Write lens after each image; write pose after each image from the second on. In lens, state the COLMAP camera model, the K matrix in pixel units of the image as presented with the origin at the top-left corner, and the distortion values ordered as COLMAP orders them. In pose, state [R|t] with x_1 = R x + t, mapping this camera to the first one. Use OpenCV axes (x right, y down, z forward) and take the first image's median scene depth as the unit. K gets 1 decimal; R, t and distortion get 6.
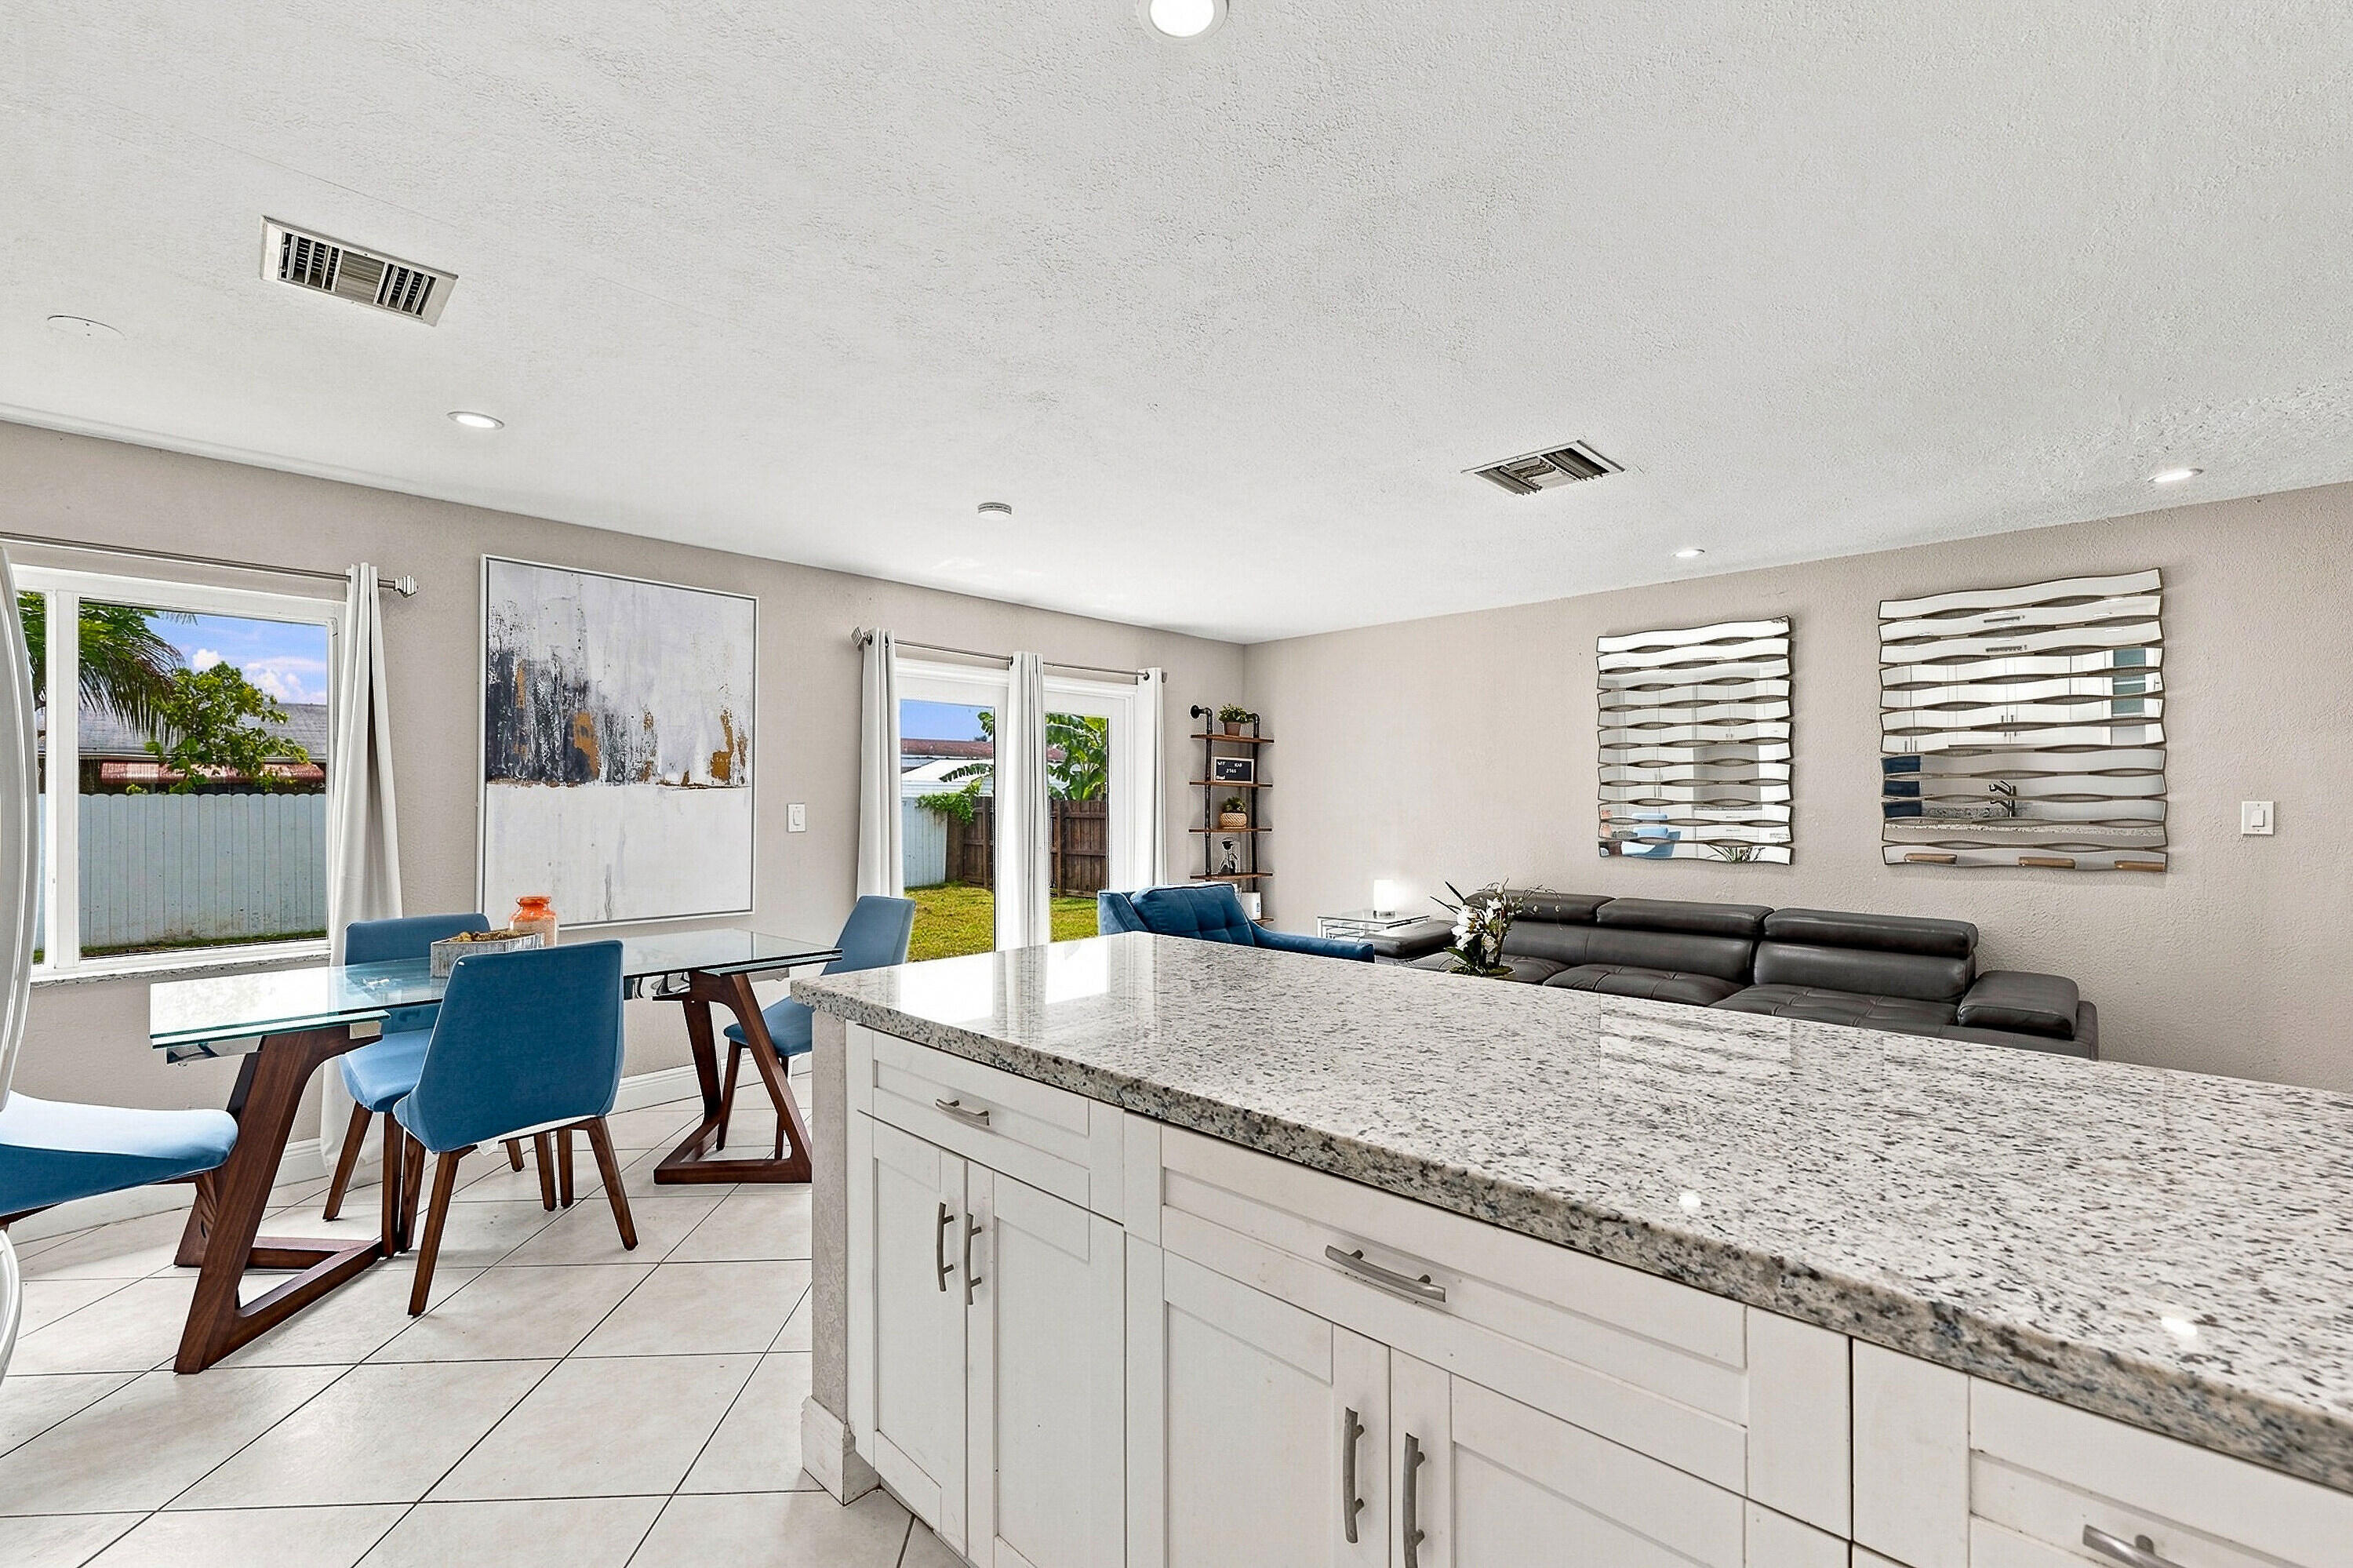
lens RADIAL K [[950.1, 0, 1169.5], [0, 950.1, 770.5], [0, 0, 1]] dist [-0.003123, 0.001152]
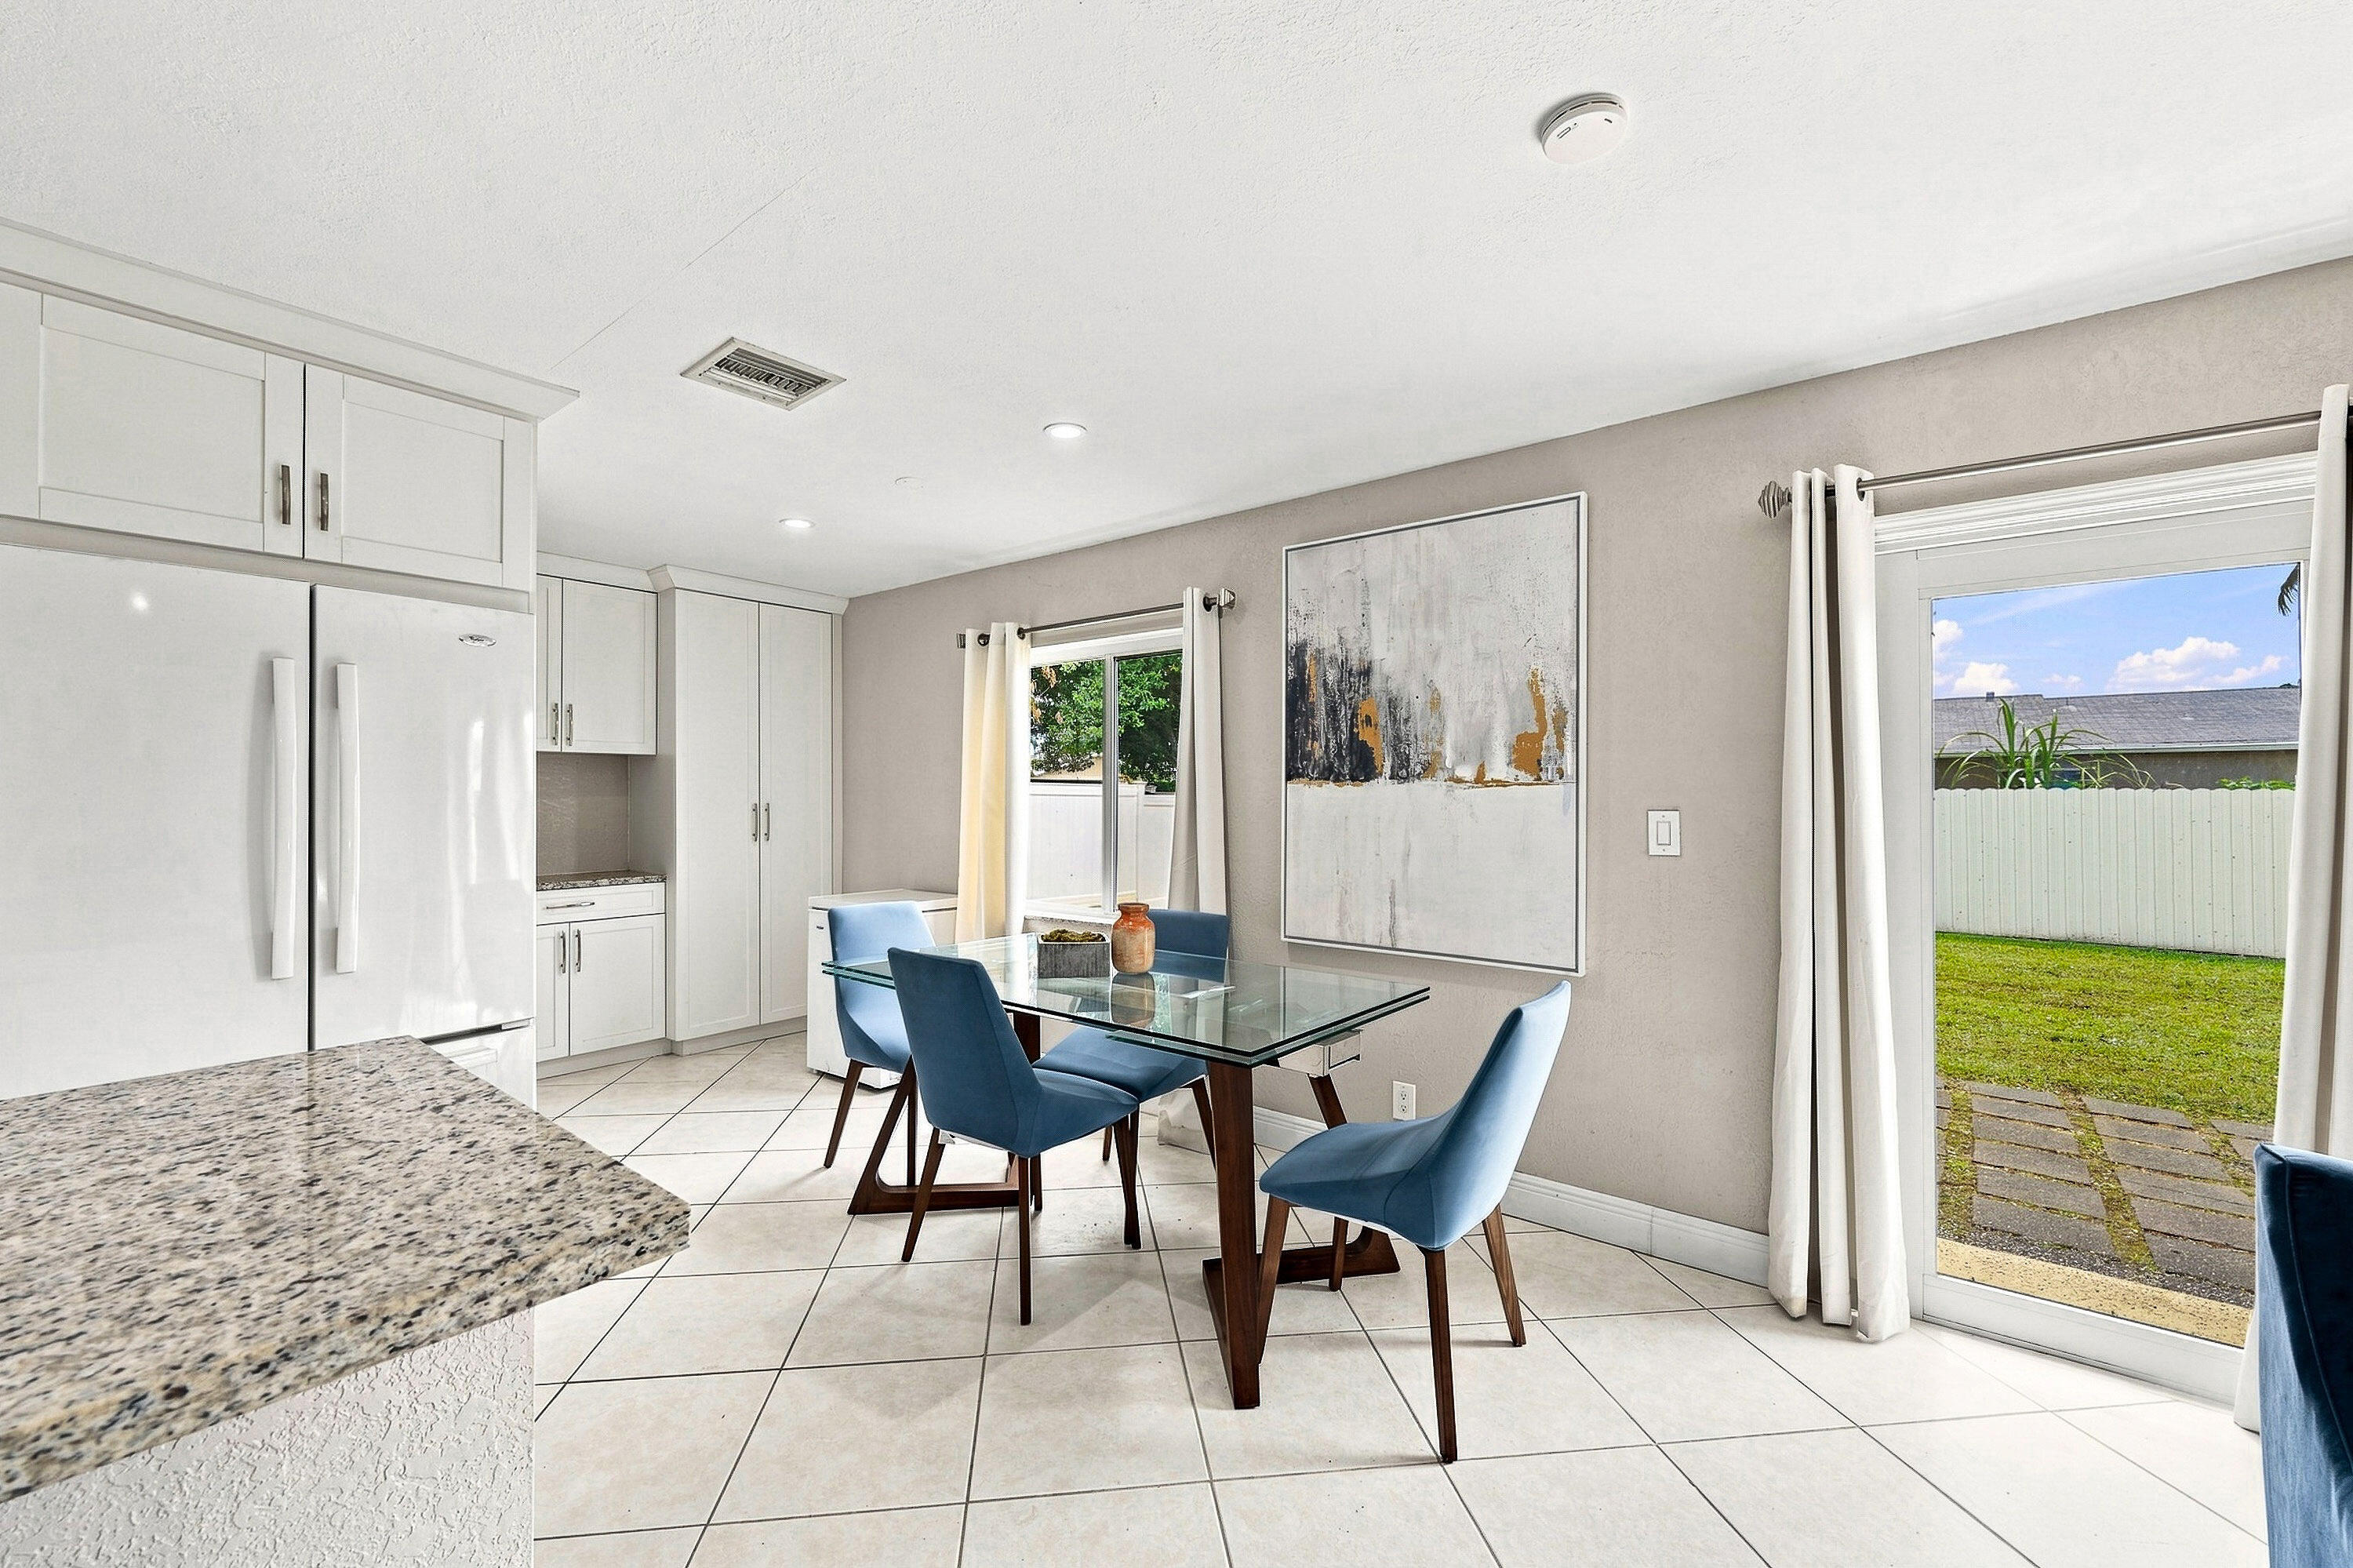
lens RADIAL K [[950.1, 0, 1158.6], [0, 950.1, 779.4], [0, 0, 1]] dist [-0.003123, 0.001152]
pose [[0.072562, -0.012430, -0.997286, 0.215962], [0.028602, 0.999537, -0.010377, 0.014693], [0.996954, -0.027772, 0.072884, 0.732468]]
